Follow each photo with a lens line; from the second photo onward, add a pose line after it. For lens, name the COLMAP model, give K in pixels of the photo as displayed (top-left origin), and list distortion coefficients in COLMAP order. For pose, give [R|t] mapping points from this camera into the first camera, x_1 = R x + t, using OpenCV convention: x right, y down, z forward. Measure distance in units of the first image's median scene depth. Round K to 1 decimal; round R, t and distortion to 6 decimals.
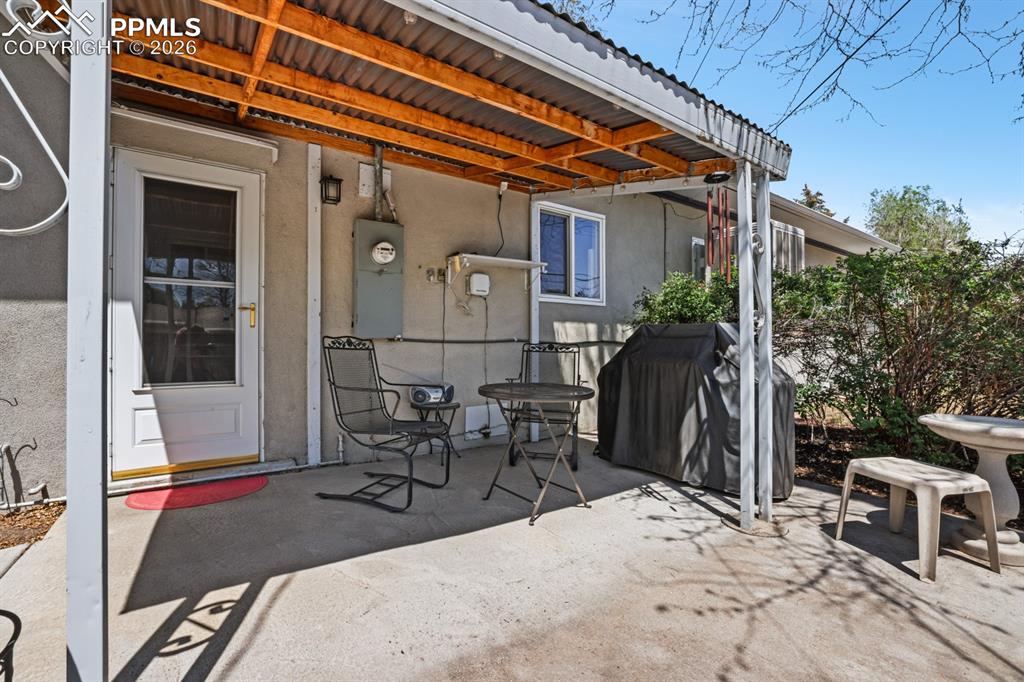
lens RADIAL K [[451.4, 0, 511.4], [0, 451.4, 335.7], [0, 0, 1]] dist [-0.045450, 0.015492]
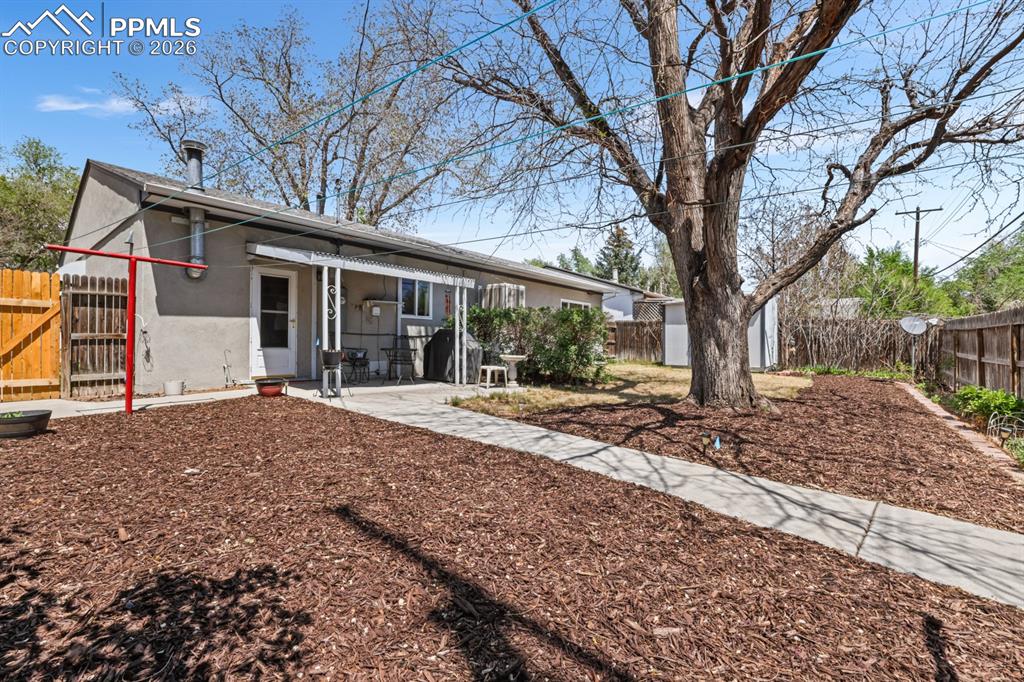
lens RADIAL K [[451.4, 0, 511.4], [0, 451.4, 335.7], [0, 0, 1]] dist [-0.045450, 0.015492]
pose [[0.951178, 0.011510, 0.308427, -0.132037], [-0.011210, 0.999933, -0.002745, 0.018446], [-0.308438, -0.000847, 0.951244, -1.649144]]
